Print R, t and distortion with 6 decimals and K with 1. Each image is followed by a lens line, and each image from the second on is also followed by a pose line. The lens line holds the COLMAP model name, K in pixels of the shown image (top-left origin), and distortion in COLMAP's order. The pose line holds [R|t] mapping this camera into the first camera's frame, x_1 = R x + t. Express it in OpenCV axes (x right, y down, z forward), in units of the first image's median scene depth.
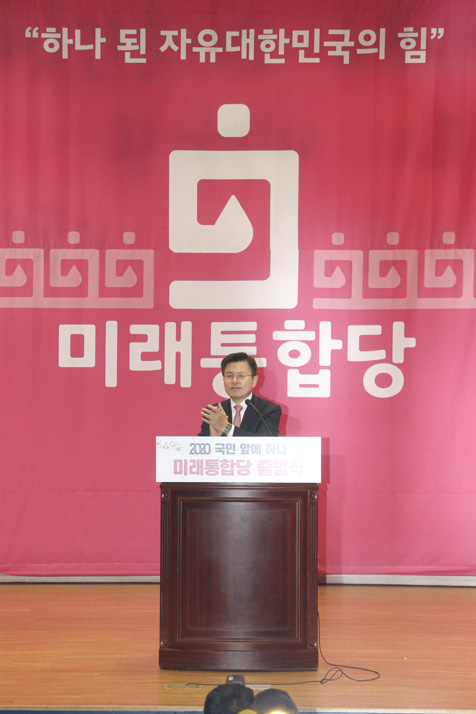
lens RADIAL K [[2063.2, 0, 238.7], [0, 2063.2, 368.3], [0, 0, 1]] dist [0.528327, -0.126393]
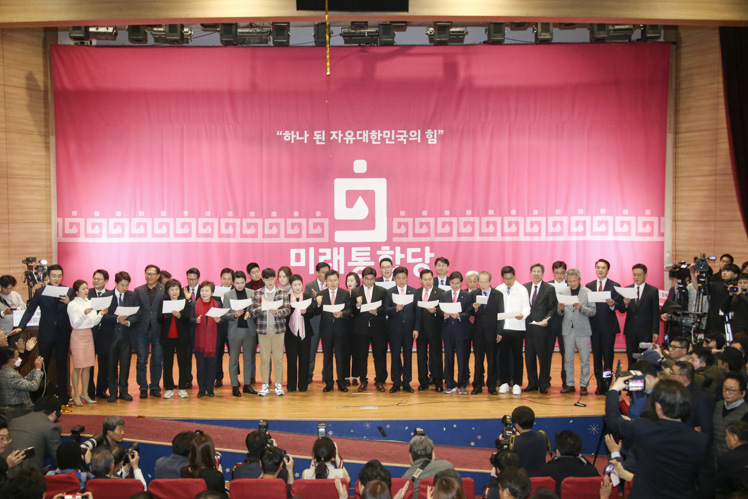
lens RADIAL K [[924.5, 0, 374.8], [0, 924.5, 260.6], [0, 0, 1]] dist [0.029439, 0.017060]
pose [[0.999899, -0.009081, 0.010971, 0.001964], [0.009092, 0.999958, -0.000915, -0.005301], [-0.010962, 0.001015, 0.999939, -0.106778]]
